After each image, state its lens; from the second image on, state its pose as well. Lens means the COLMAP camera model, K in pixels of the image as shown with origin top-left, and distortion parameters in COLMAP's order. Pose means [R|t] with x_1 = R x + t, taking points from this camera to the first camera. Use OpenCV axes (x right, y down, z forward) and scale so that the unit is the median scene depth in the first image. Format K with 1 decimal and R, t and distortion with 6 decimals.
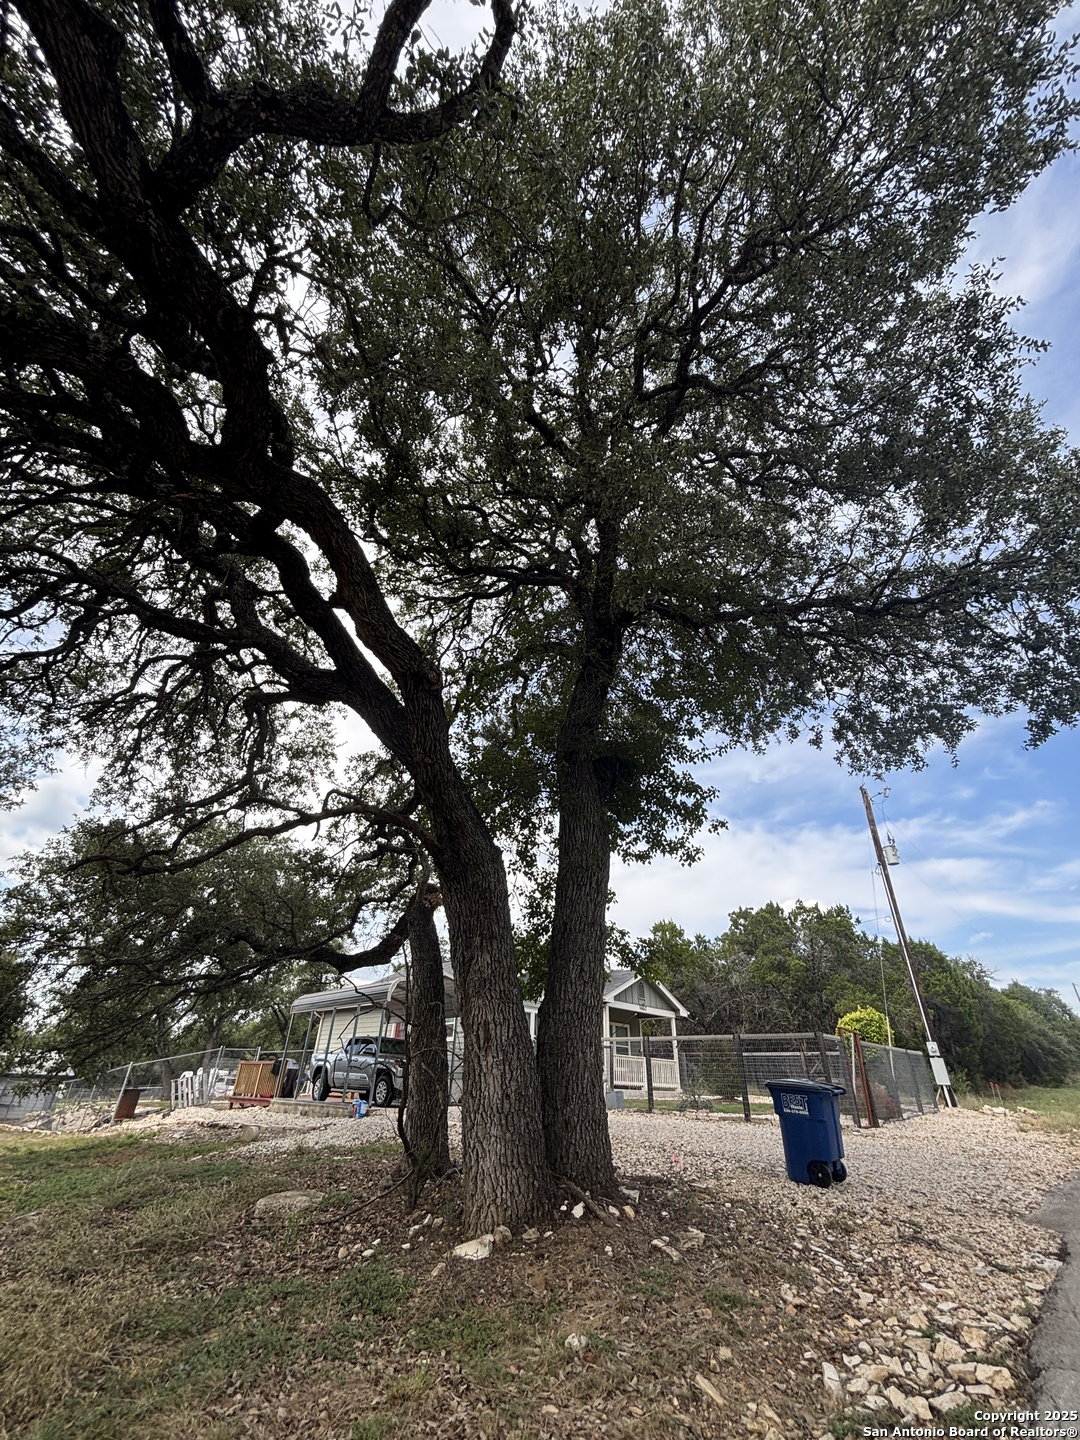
lens RADIAL K [[576.8, 0, 540.0], [0, 576.8, 720.0], [0, 0, 1]] dist [-0.000099, 0.000048]
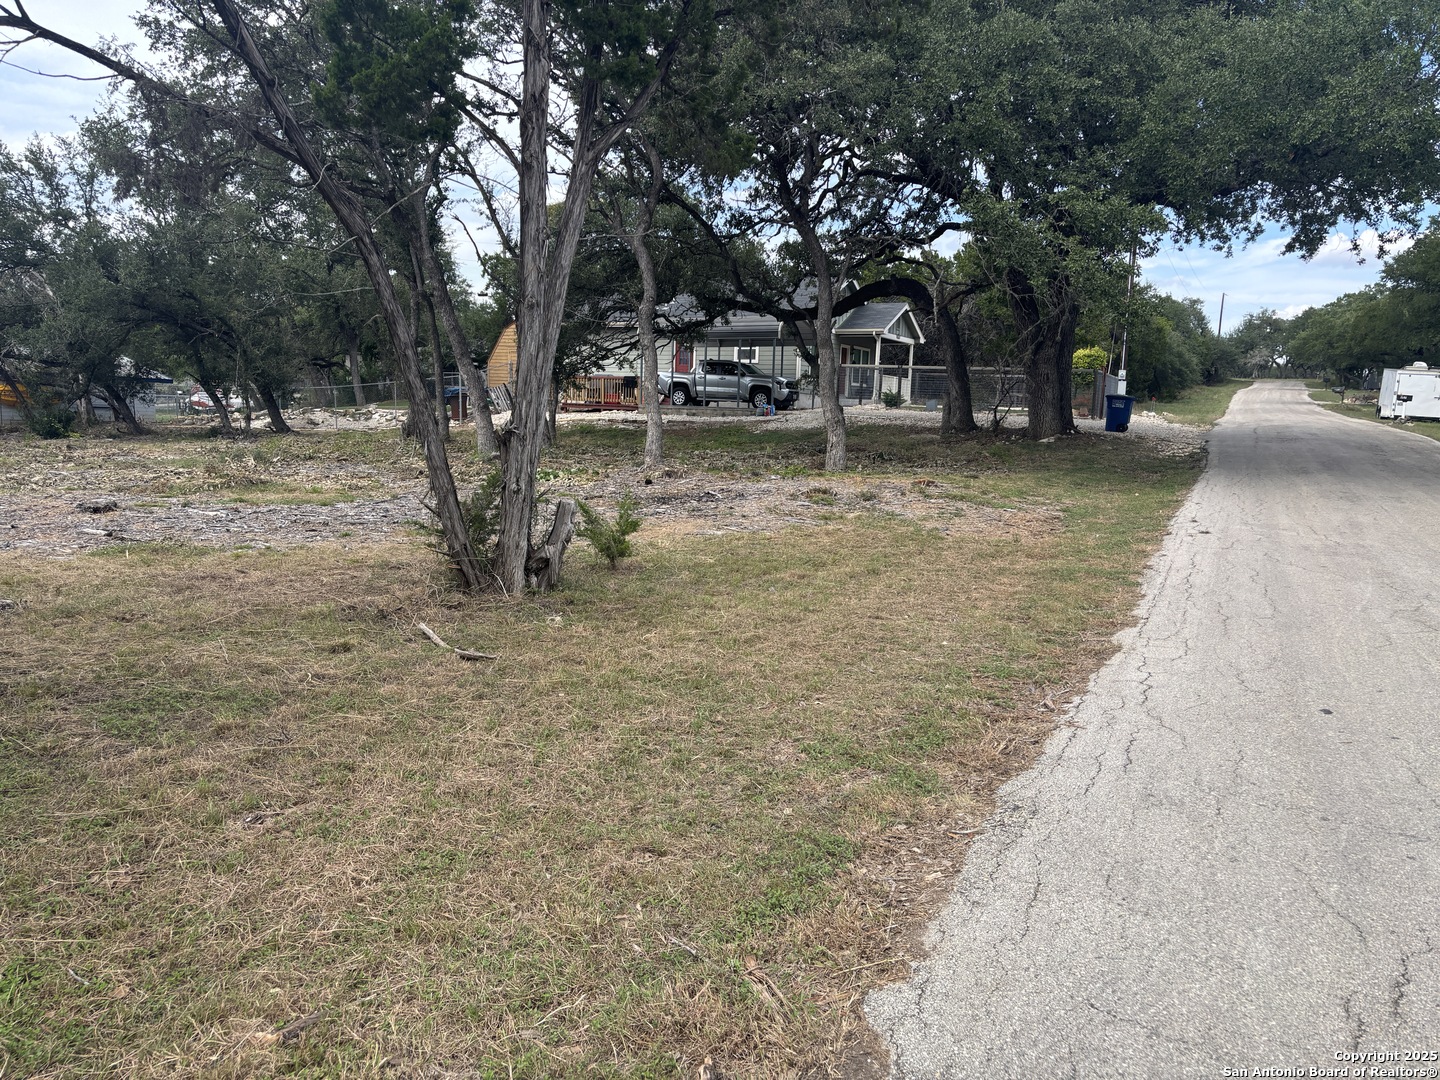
lens RADIAL K [[1094.1, 0, 697.6], [0, 1094.1, 538.5], [0, 0, 1]] dist [0.041769, -0.049189]
pose [[0.962528, -0.024316, 0.270090, -0.735796], [-0.153749, 0.771495, 0.617378, -0.415410], [-0.223385, -0.635770, 0.738847, -0.666418]]
